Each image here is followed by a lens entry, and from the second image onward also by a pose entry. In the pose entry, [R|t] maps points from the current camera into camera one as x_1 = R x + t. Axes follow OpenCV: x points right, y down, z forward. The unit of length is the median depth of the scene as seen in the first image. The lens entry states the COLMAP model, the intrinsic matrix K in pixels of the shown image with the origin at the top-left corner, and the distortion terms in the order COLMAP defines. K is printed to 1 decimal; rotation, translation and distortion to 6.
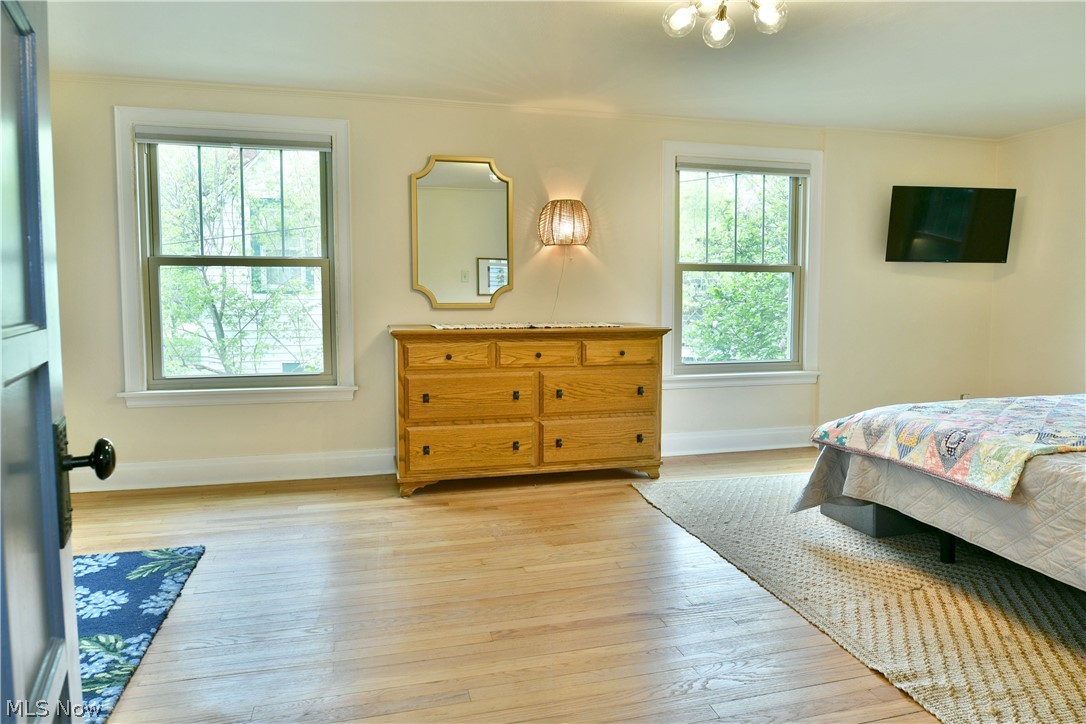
lens RADIAL K [[657.5, 0, 544.9], [0, 657.5, 338.2], [0, 0, 1]] dist [-0.000838, -0.001205]
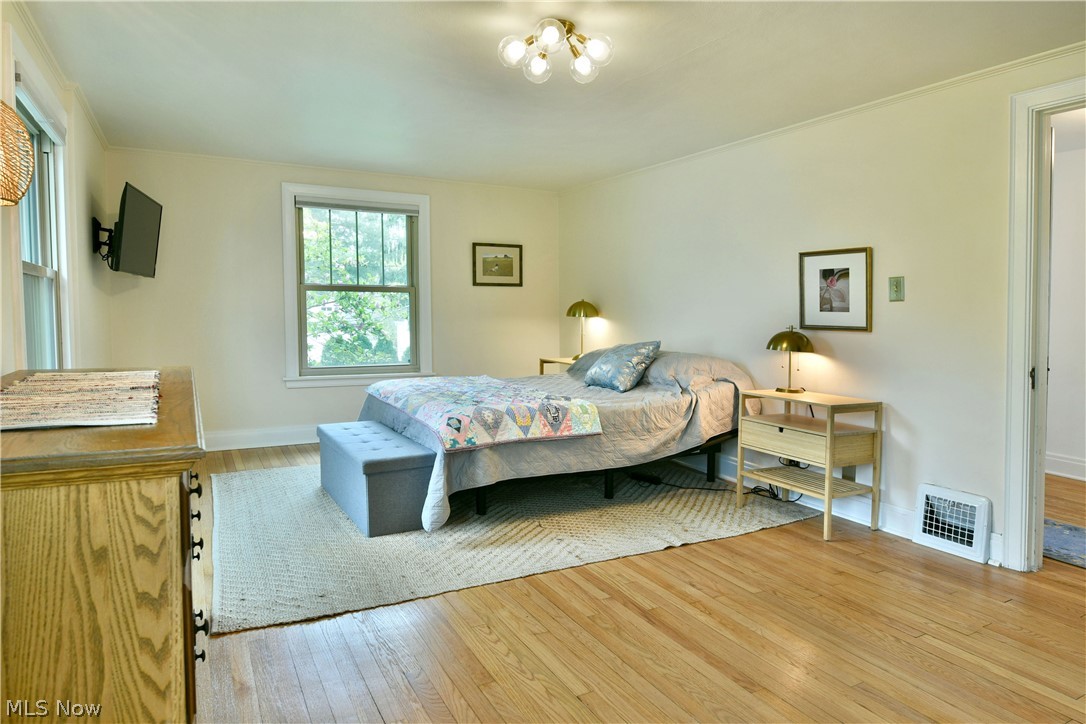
lens RADIAL K [[657.5, 0, 544.9], [0, 657.5, 338.2], [0, 0, 1]] dist [-0.000838, -0.001205]
pose [[-0.212157, -0.046519, 0.976128, -0.531937], [0.062748, 0.996157, 0.061111, -0.065557], [-0.975219, 0.074215, -0.208423, 0.865771]]
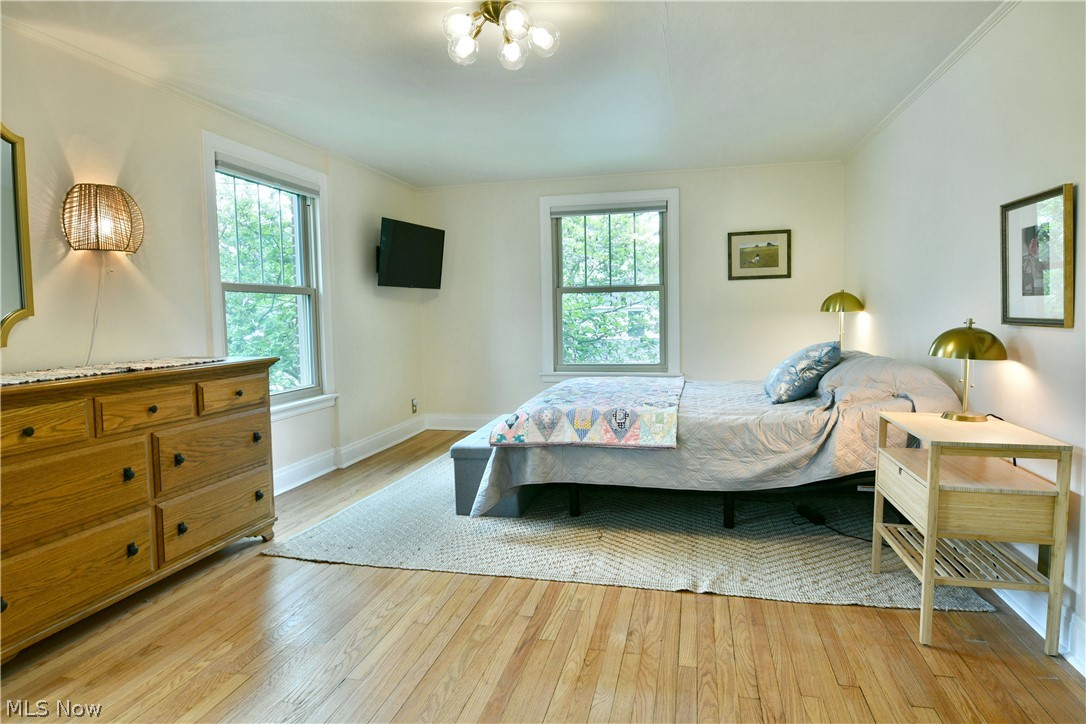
lens RADIAL K [[659.2, 0, 543.0], [0, 659.2, 362.0], [0, 0, 1]] dist [-0.003610, -0.001687]
pose [[0.484186, -0.077870, 0.871493, -0.412474], [0.084300, 0.995550, 0.042119, -0.018173], [-0.870895, 0.053074, 0.488596, 0.310160]]
